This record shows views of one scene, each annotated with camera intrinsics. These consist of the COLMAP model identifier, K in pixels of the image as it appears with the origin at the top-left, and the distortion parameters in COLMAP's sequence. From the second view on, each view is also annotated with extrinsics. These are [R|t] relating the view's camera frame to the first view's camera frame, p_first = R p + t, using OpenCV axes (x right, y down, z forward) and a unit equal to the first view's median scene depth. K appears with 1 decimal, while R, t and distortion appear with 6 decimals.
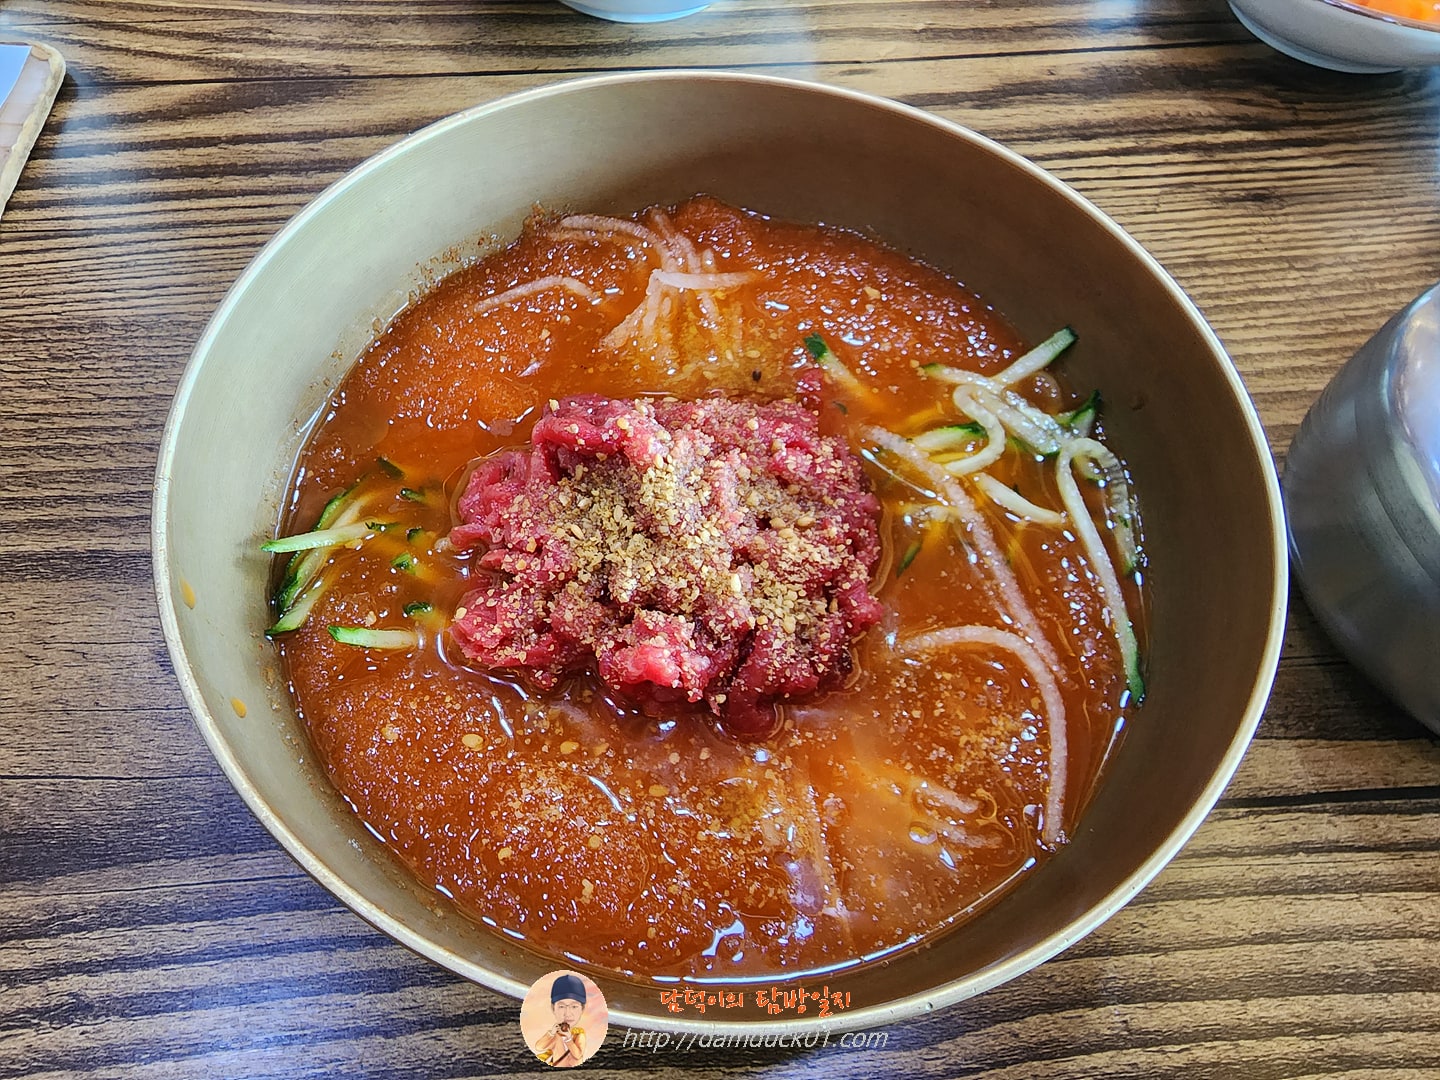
lens RADIAL K [[579.9, 0, 719.2], [0, 579.9, 539.5], [0, 0, 1]] dist [-0.013544, -0.000286]
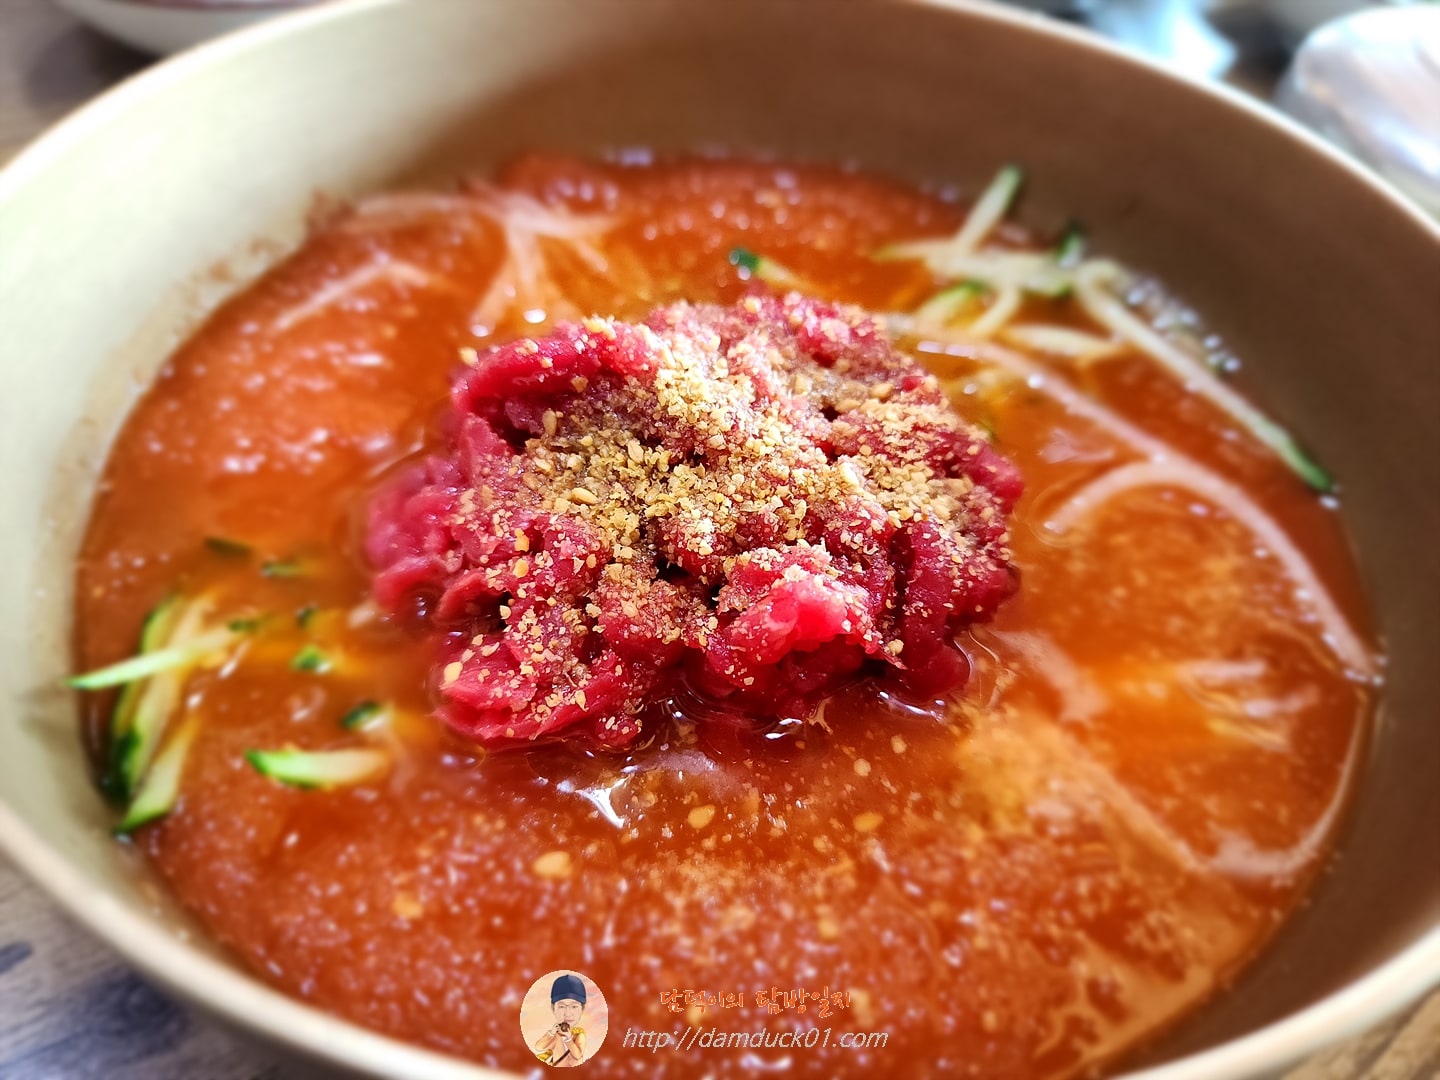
lens RADIAL K [[730.1, 0, 721.2], [0, 730.1, 541.2], [0, 0, 1]] dist [-0.024626, -0.000657]
pose [[0.923140, -0.332915, 0.192303, -0.283881], [0.357152, 0.927736, -0.108390, 0.177351], [-0.142321, 0.168741, 0.975331, 0.206166]]
